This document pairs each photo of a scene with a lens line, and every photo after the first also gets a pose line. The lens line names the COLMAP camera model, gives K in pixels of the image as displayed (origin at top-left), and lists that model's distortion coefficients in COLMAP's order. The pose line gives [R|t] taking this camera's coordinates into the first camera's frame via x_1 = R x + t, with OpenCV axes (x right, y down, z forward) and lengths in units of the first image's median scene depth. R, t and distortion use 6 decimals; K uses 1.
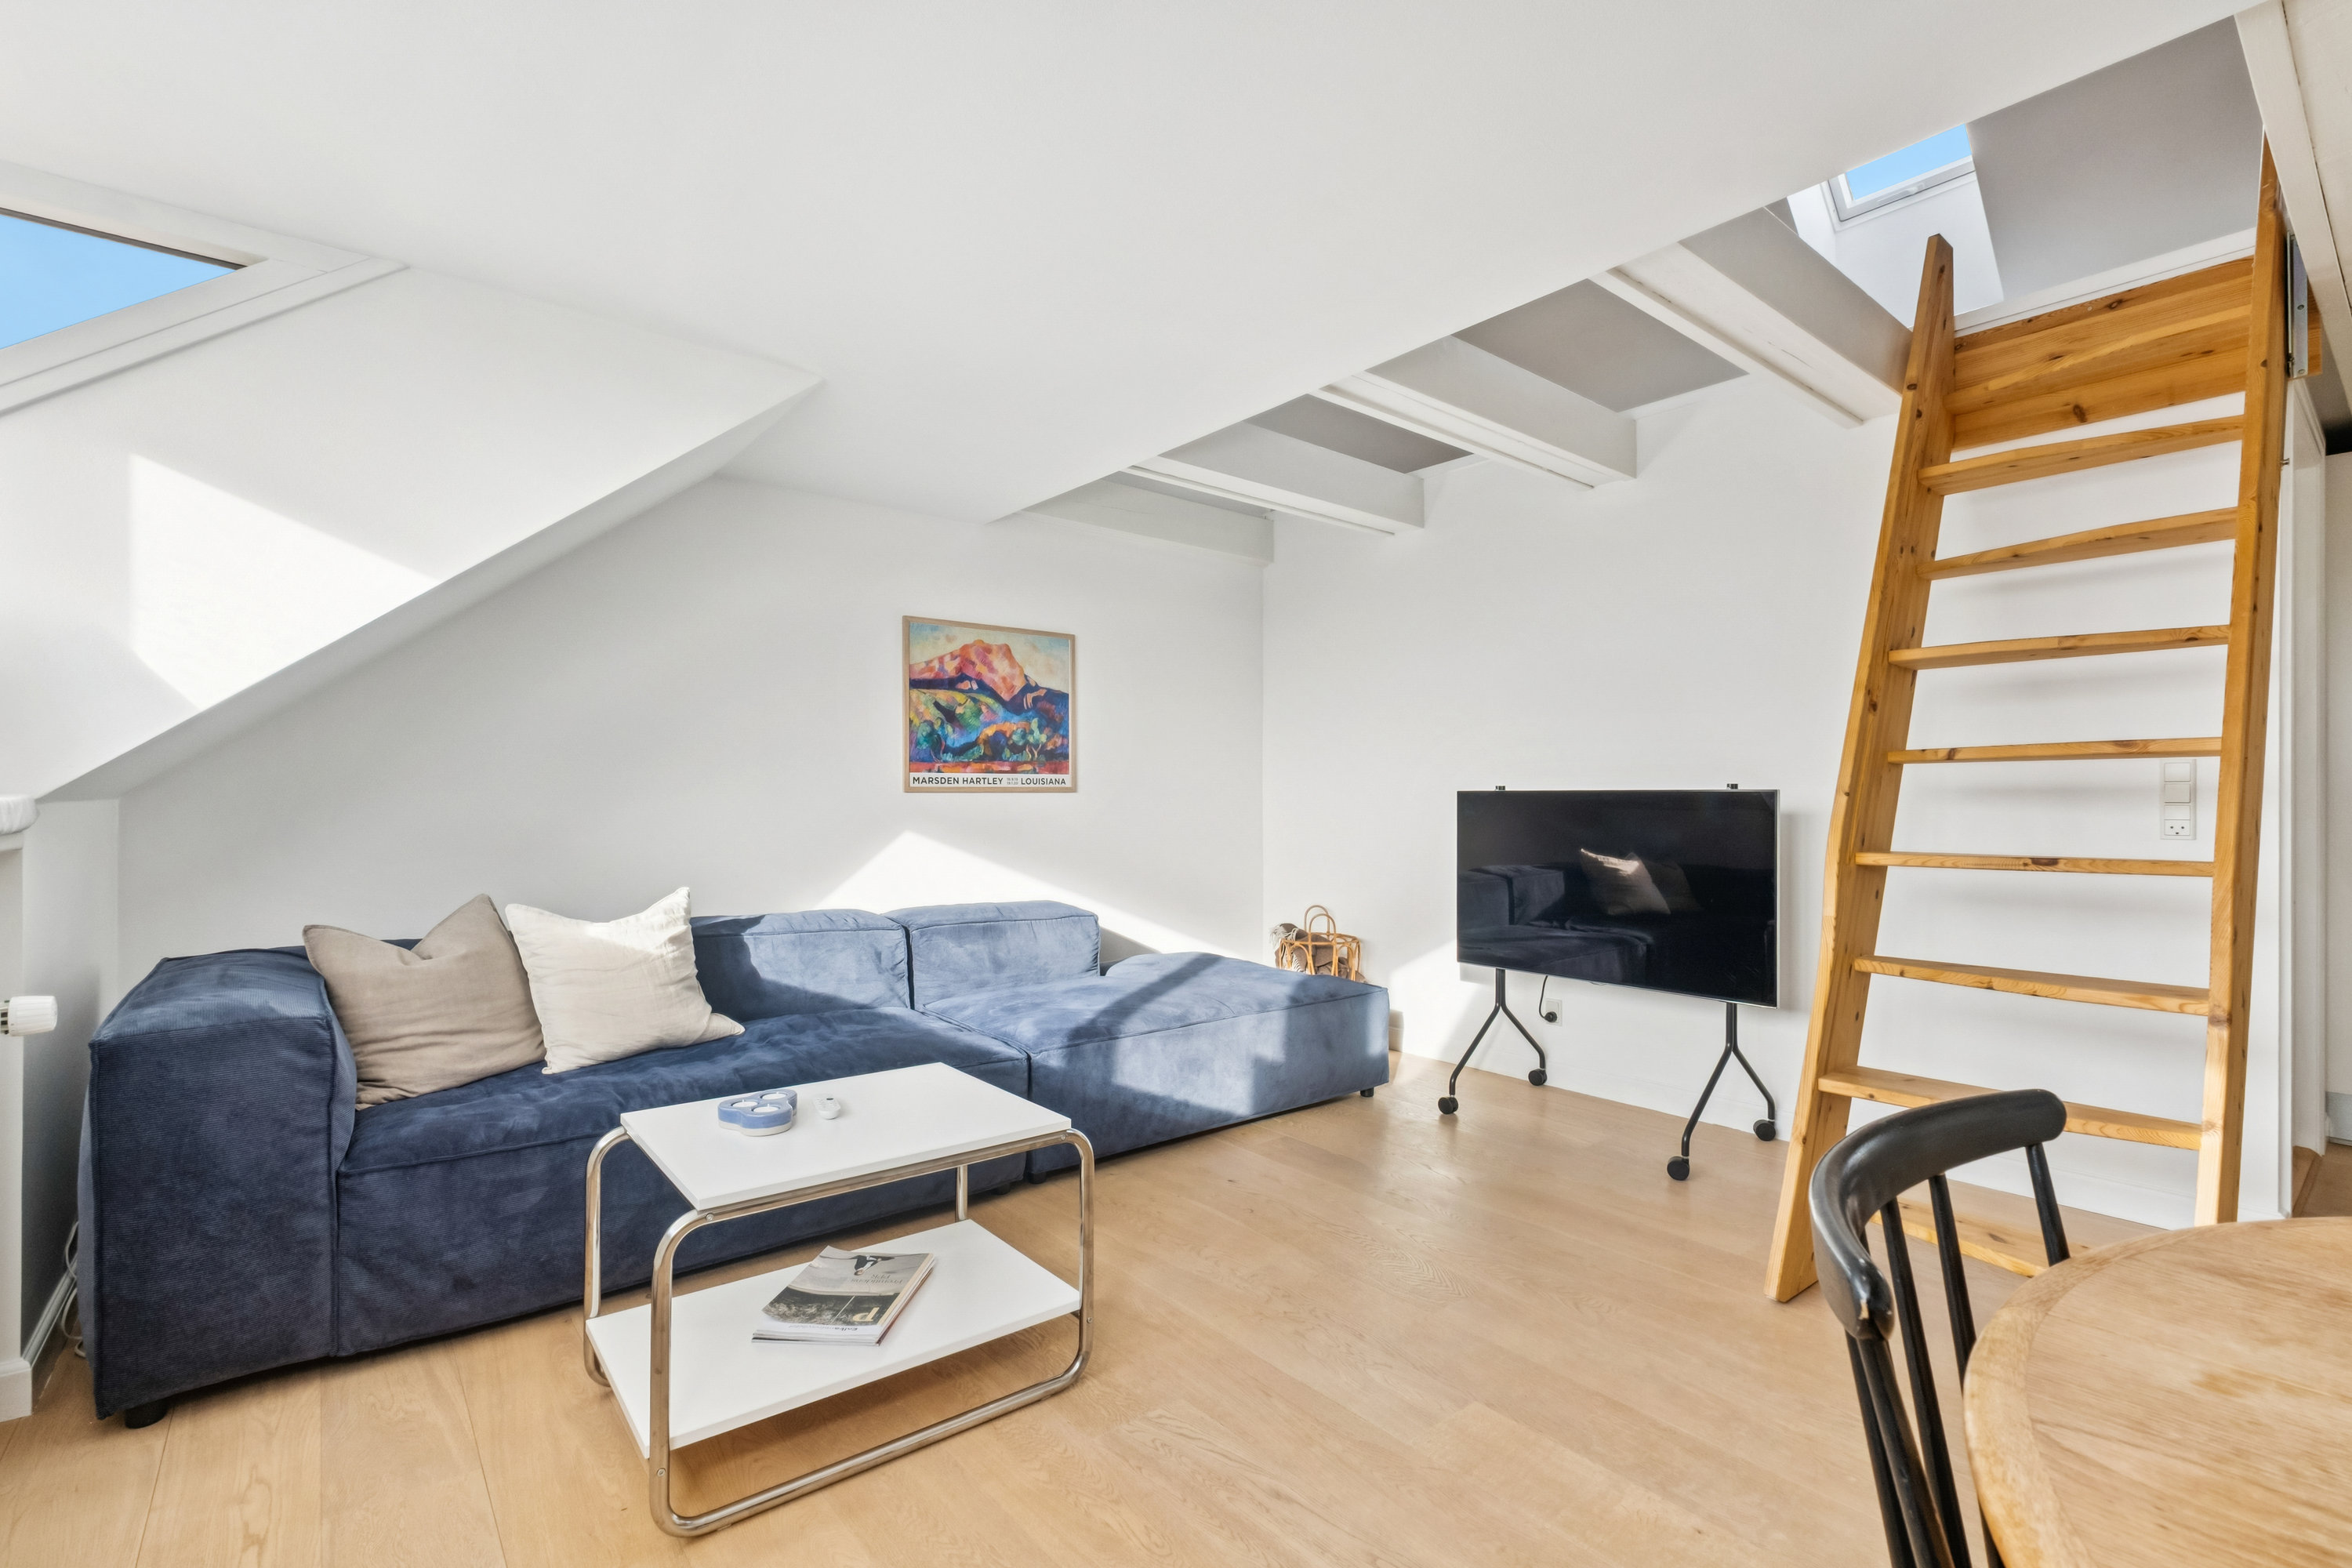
lens RADIAL K [[1077.5, 0, 1150.8], [0, 1077.5, 785.9], [0, 0, 1]] dist [0.000887, 0.001822]
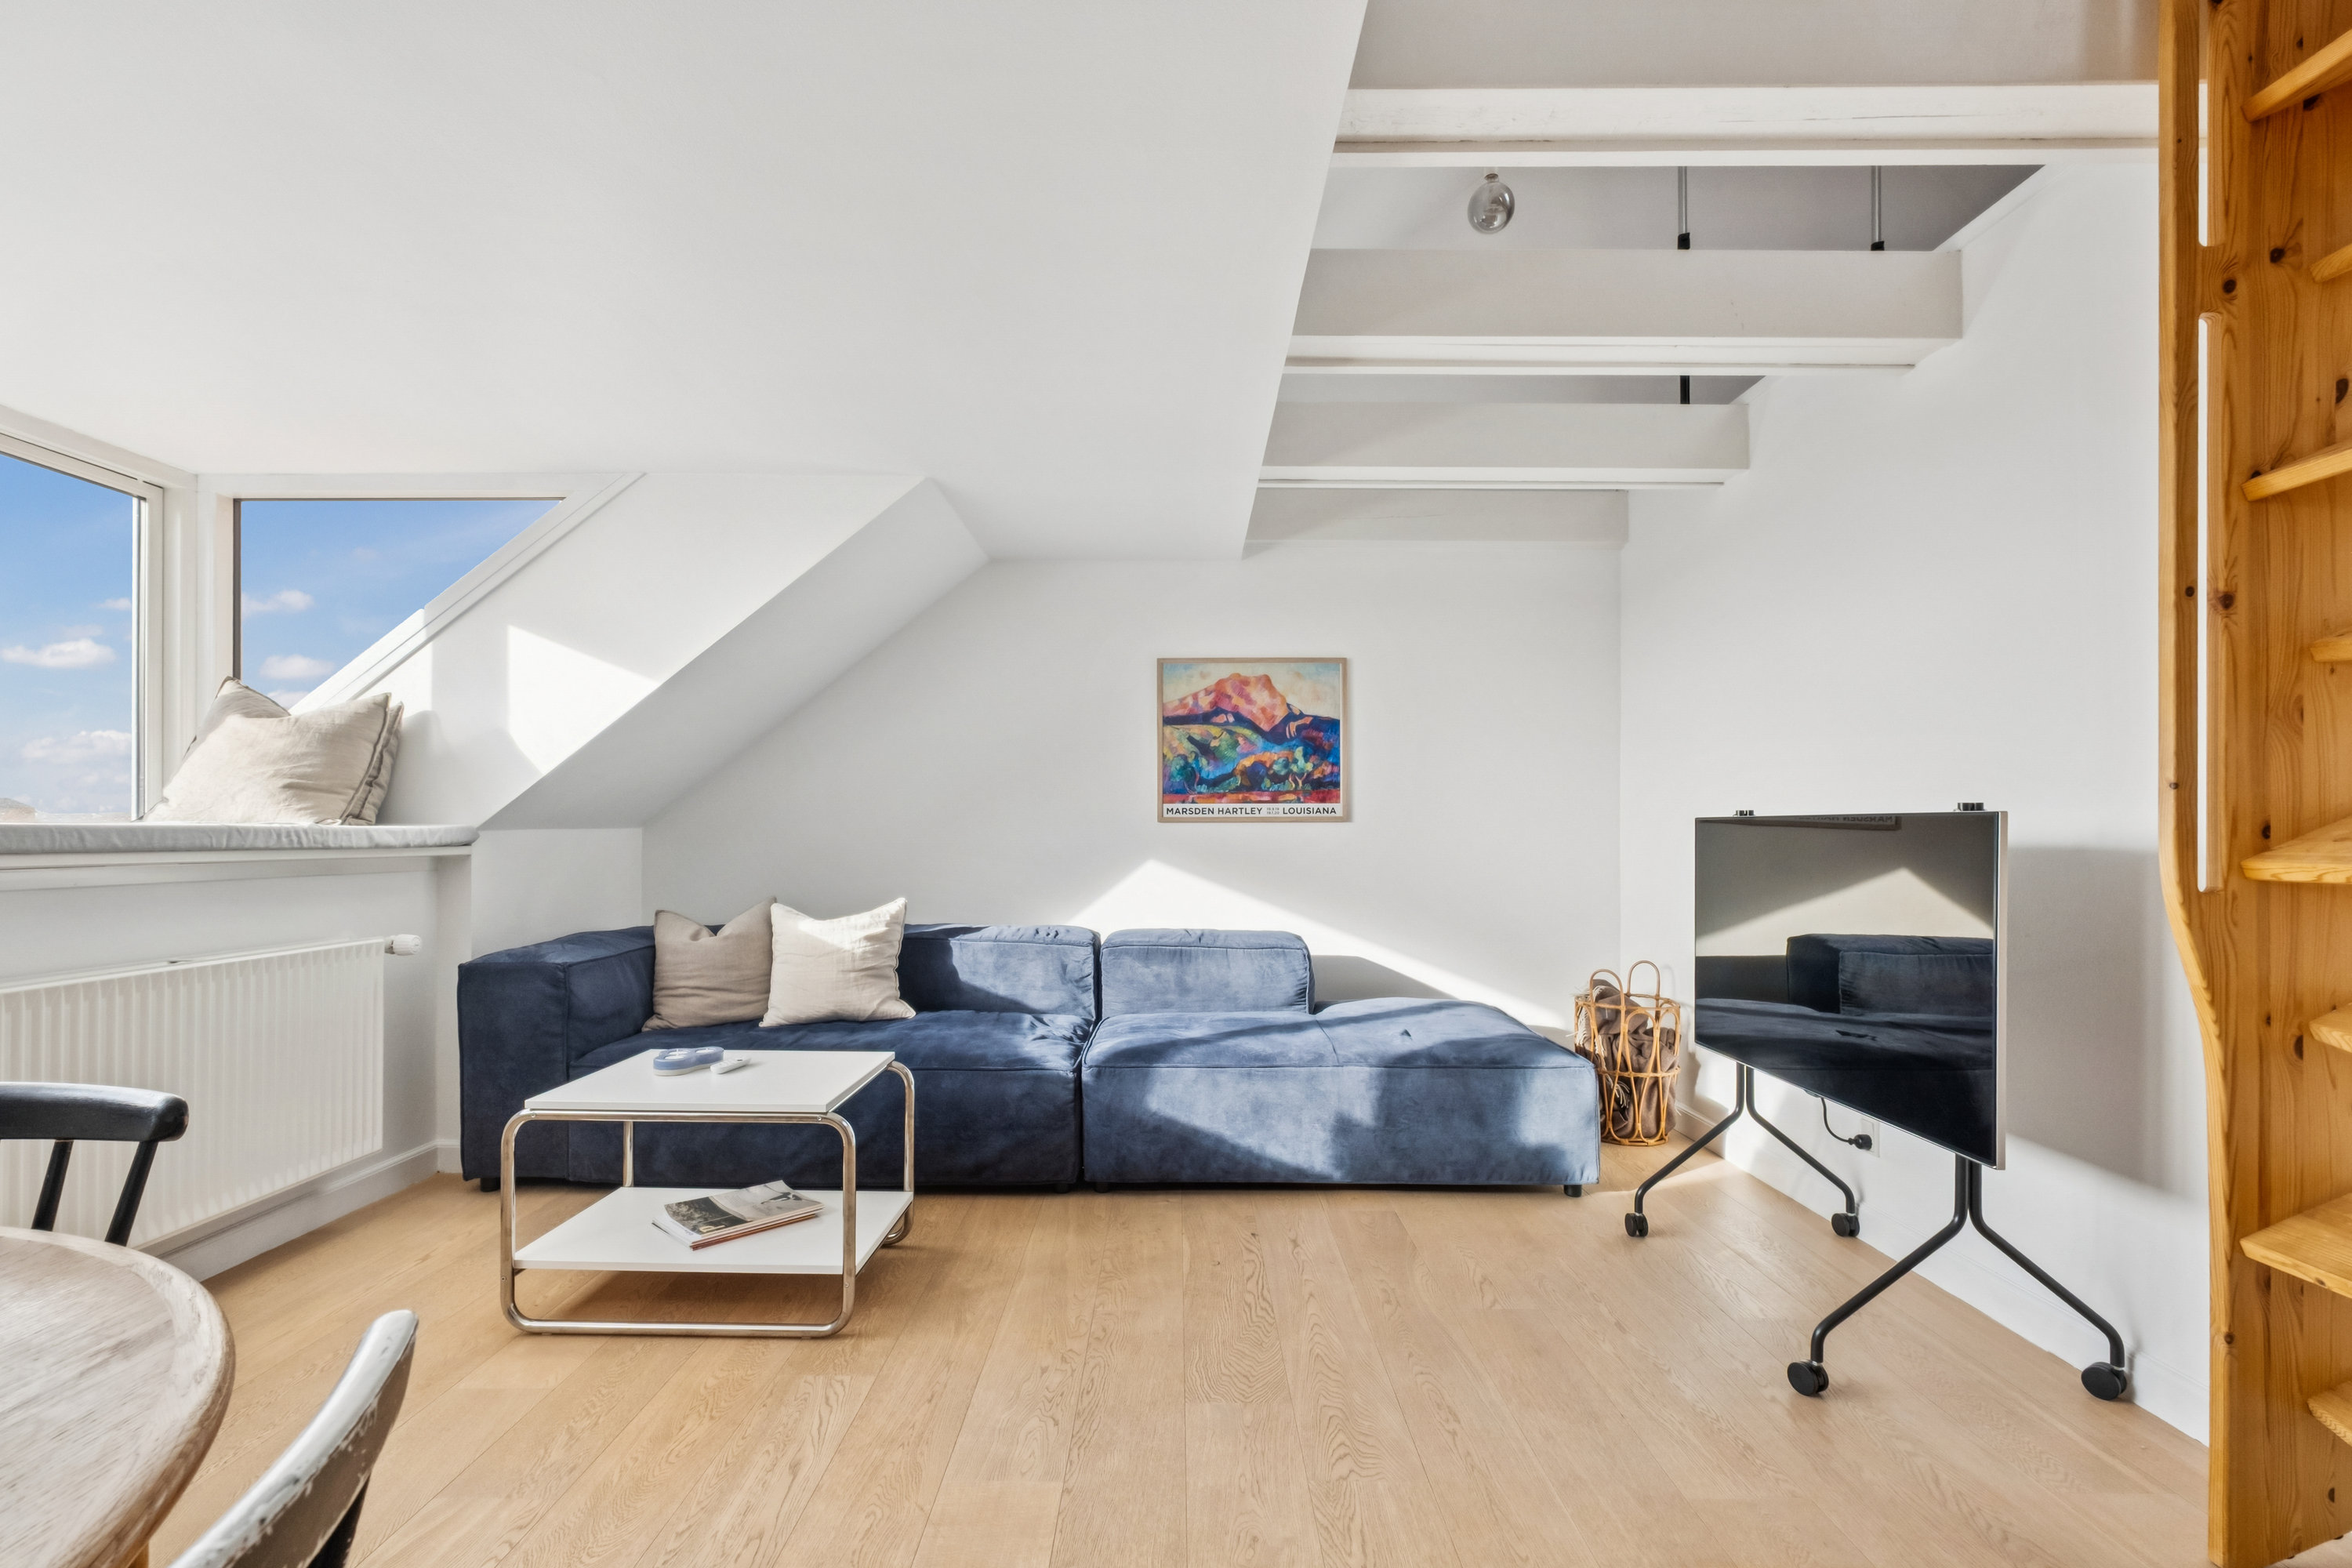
lens RADIAL K [[1077.5, 0, 1156.7], [0, 1077.5, 831.9], [0, 0, 1]] dist [0.000887, 0.001822]
pose [[0.769567, 0.001361, -0.638565, 0.459192], [0.006173, 0.999935, 0.009570, 0.005034], [0.638537, -0.011306, 0.769508, 0.171059]]
